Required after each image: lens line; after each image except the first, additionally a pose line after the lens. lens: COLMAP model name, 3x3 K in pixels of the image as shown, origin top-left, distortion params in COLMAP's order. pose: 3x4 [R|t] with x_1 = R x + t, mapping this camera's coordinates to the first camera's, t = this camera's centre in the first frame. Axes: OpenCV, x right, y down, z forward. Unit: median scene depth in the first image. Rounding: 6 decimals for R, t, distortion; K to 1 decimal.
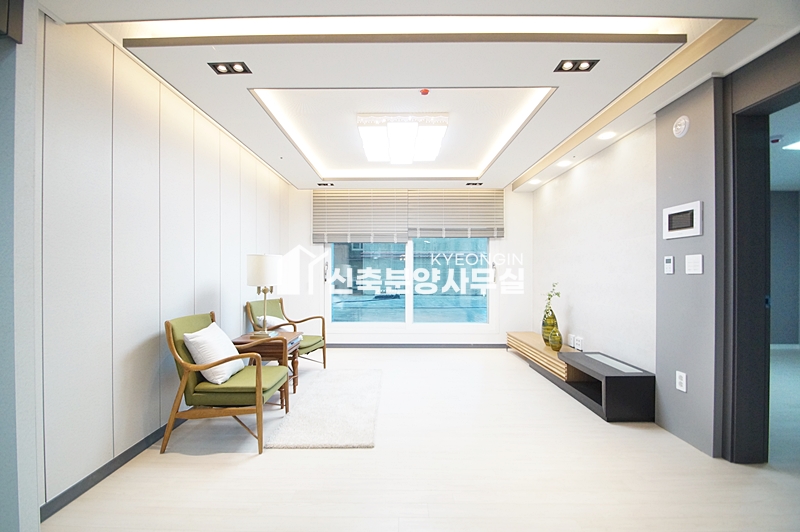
lens RADIAL K [[356.7, 0, 396.0], [0, 356.7, 276.7], [0, 0, 1]] dist [0.003944, 0.000381]
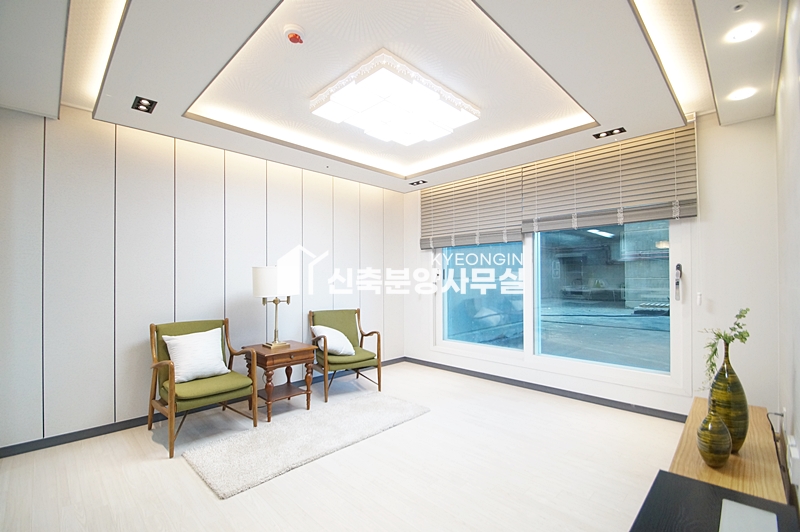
lens RADIAL K [[356.7, 0, 396.0], [0, 356.7, 276.7], [0, 0, 1]] dist [0.003944, 0.000381]
pose [[0.707196, -0.006311, -0.706990, 0.460793], [-0.005216, 0.999886, -0.014143, -0.014417], [0.706999, 0.013690, 0.707082, 0.395836]]
